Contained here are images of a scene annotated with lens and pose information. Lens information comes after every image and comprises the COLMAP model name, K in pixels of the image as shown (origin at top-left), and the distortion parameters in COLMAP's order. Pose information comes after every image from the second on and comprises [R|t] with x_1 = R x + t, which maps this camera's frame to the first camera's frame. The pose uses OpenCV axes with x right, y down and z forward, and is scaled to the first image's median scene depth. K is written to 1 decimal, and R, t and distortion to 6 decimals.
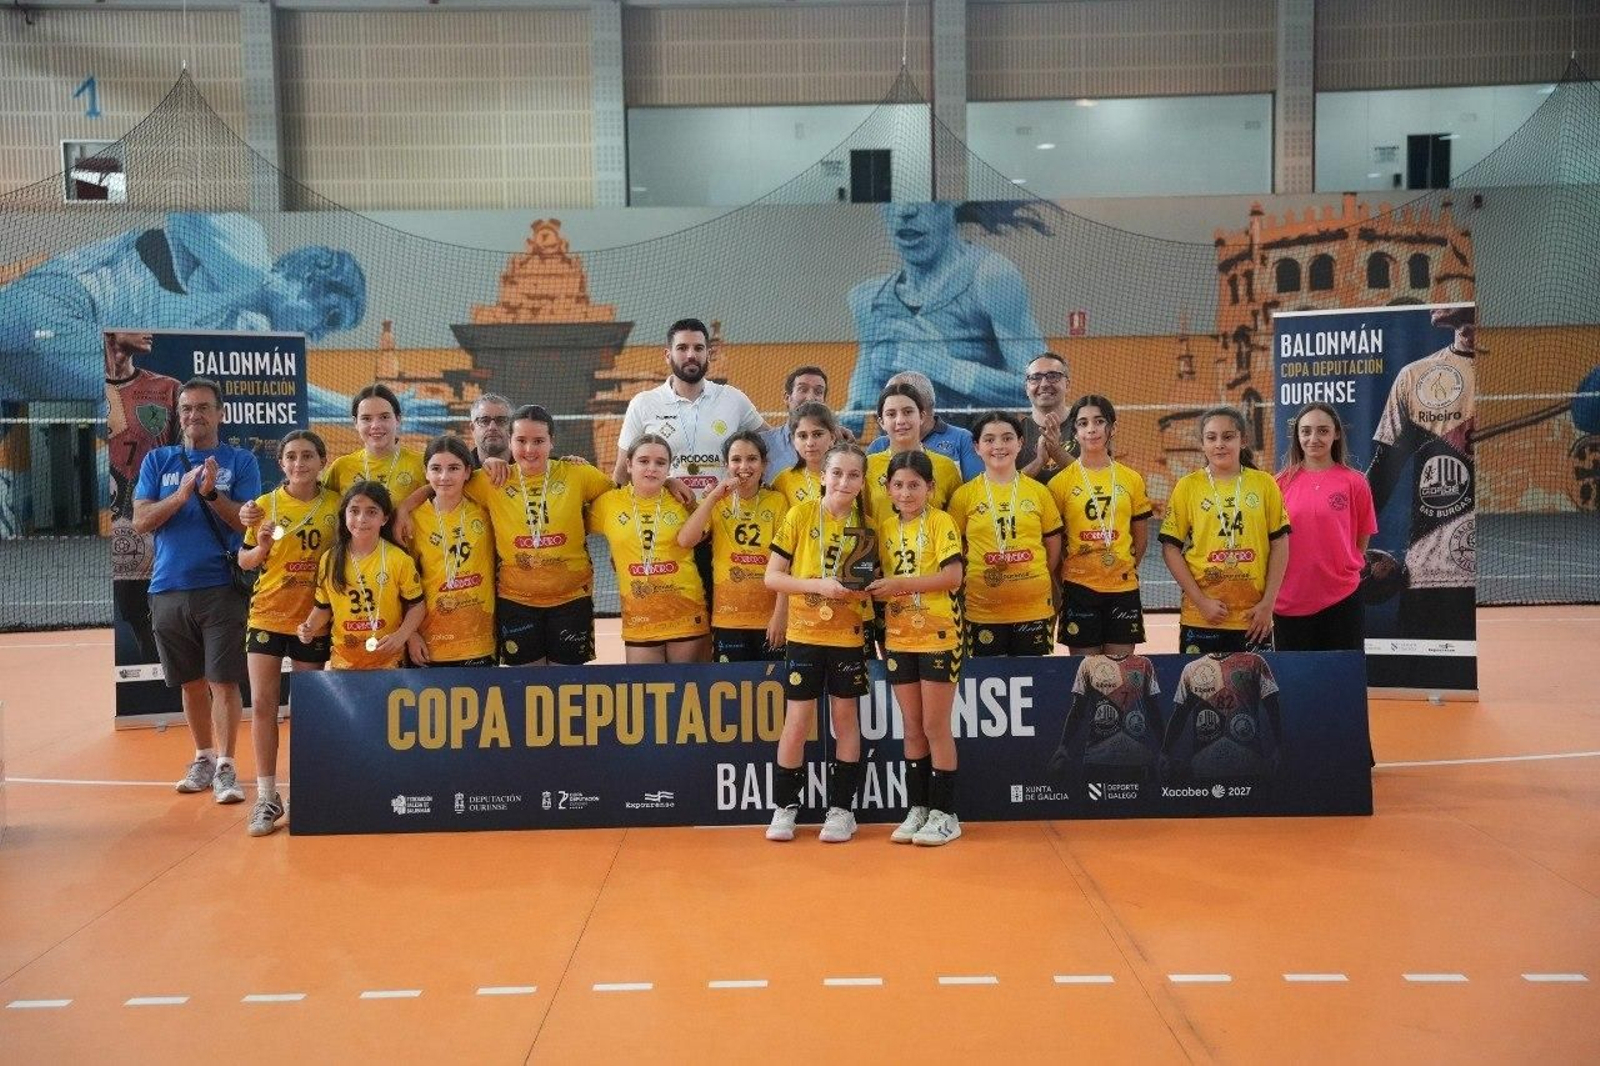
lens RADIAL K [[2587.3, 0, 803.9], [0, 2587.3, 548.9], [0, 0, 1]] dist [0.292572, 0.120164]
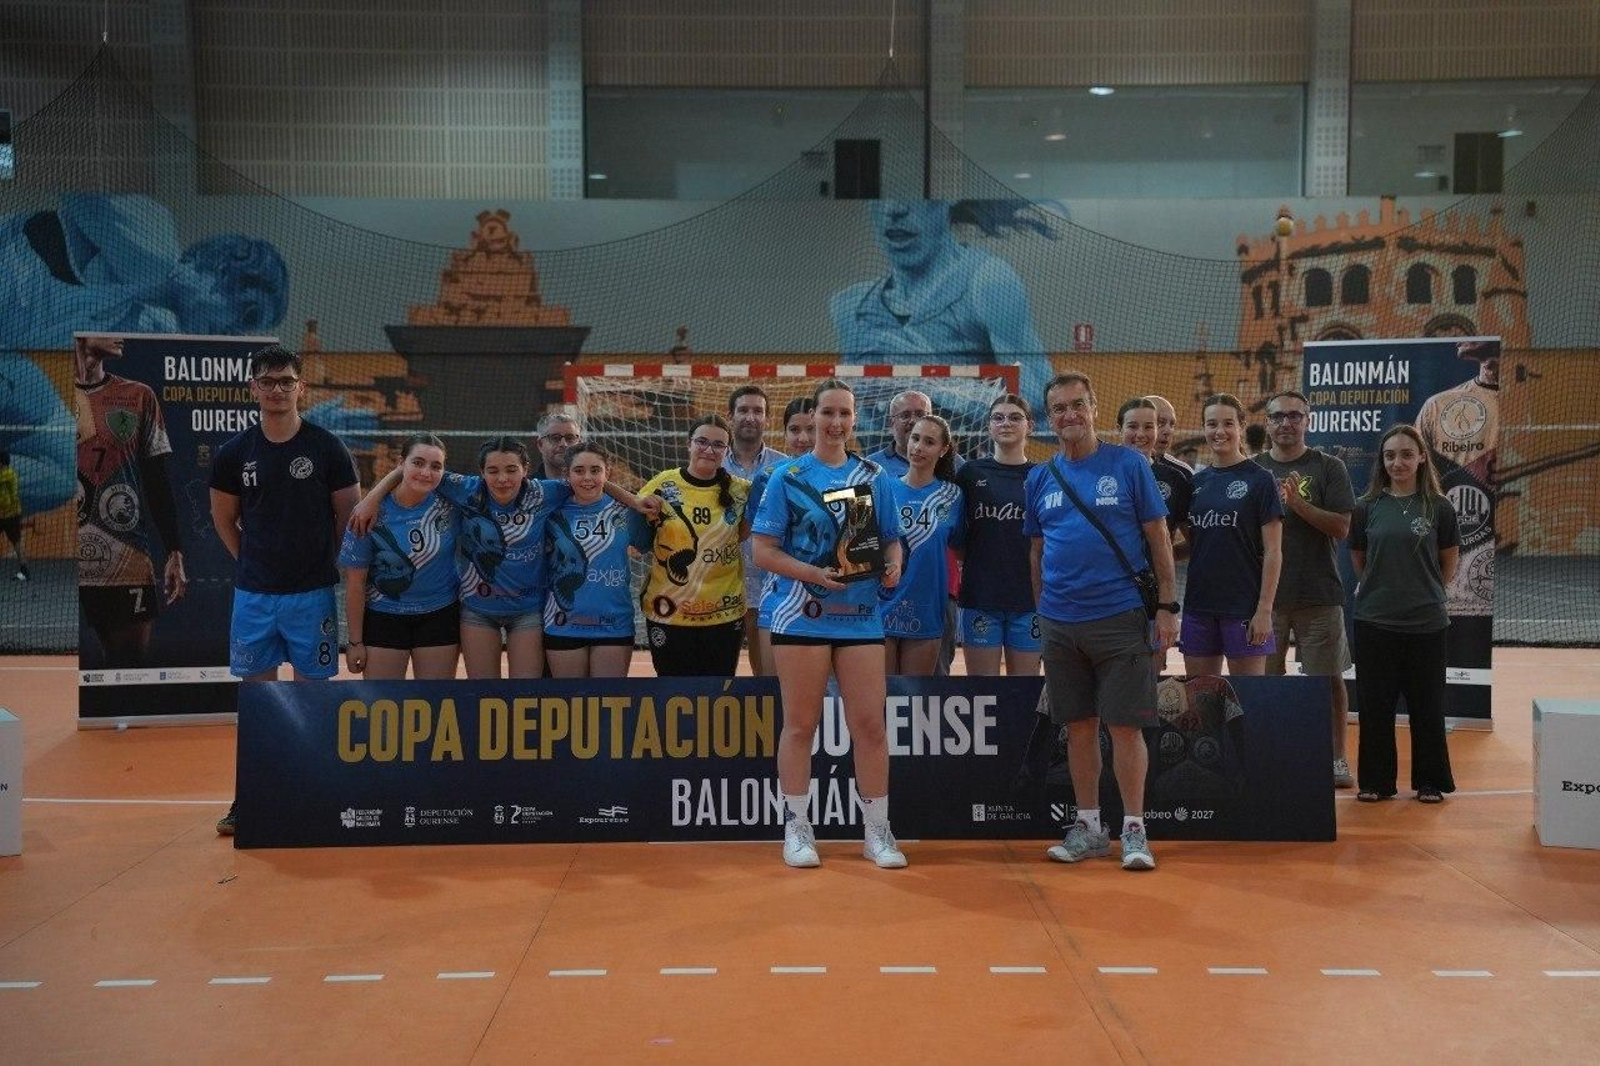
lens RADIAL K [[3198.8, 0, 833.5], [0, 3198.8, 540.1], [0, 0, 1]] dist [0.561155, 0.054039]
pose [[0.999784, 0.015800, 0.013476, 0.004690], [-0.015520, 0.999667, -0.020637, 0.007953], [-0.013797, 0.020423, 0.999696, -0.111324]]
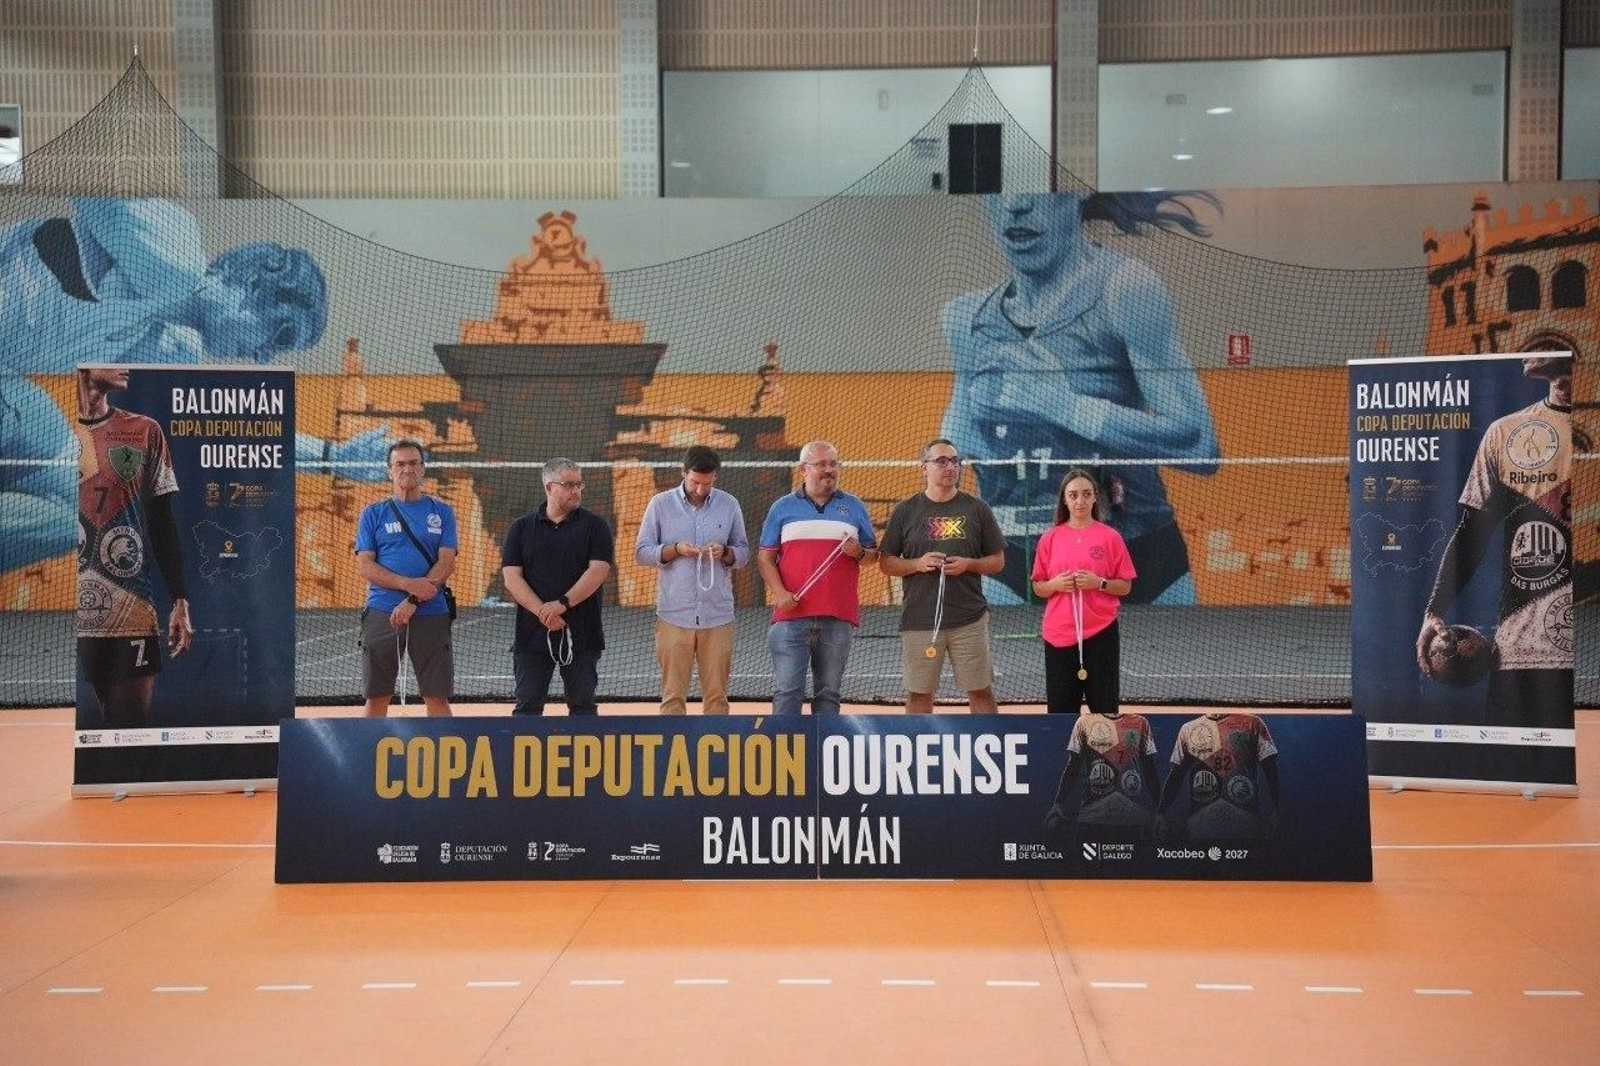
lens RADIAL K [[4537.0, 0, 791.9], [0, 4537.0, 528.6], [0, 0, 1]] dist [1.154127, 0.486799]
pose [[0.998605, 0.013345, -0.051094, 0.043390], [-0.015183, 0.999246, -0.035738, 0.017079], [0.050579, 0.036464, 0.998054, -0.368794]]
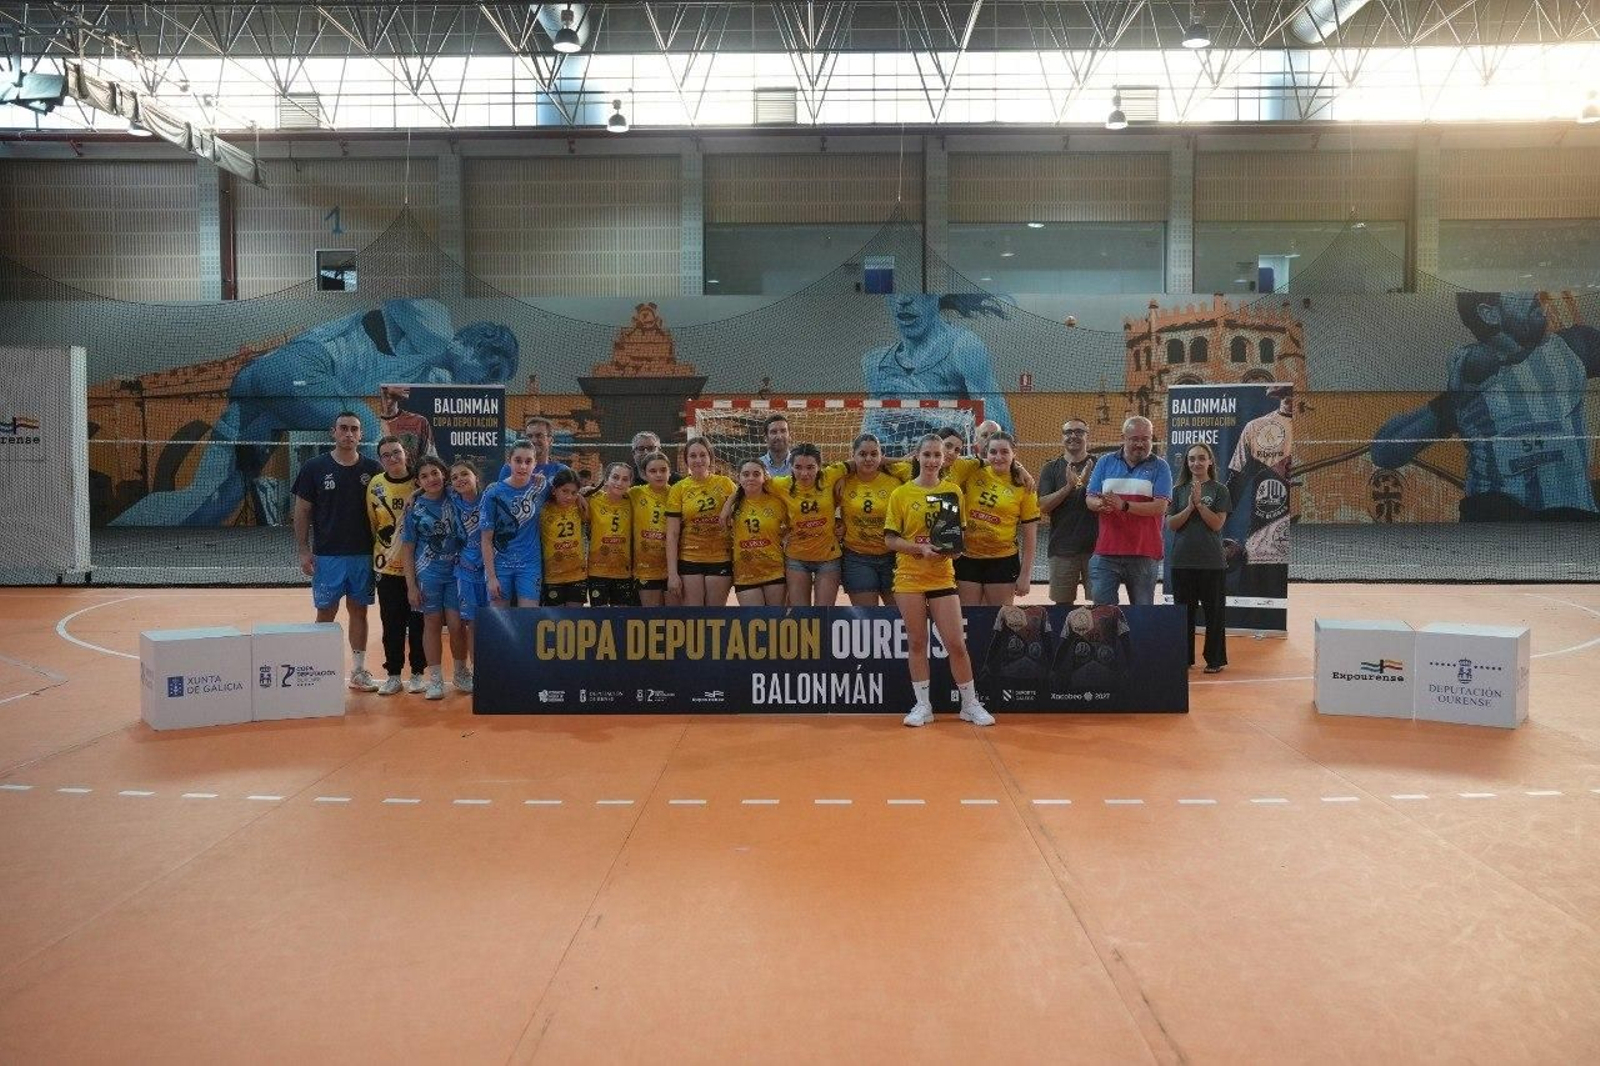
lens RADIAL K [[1487.9, 0, 803.1], [0, 1487.9, 527.2], [0, 0, 1]] dist [-0.013796, 0.009419]
pose [[0.999558, 0.015509, -0.025351, 0.007571], [-0.015429, 0.999875, 0.003337, -0.010048], [0.025399, -0.002944, 0.999673, 0.202271]]
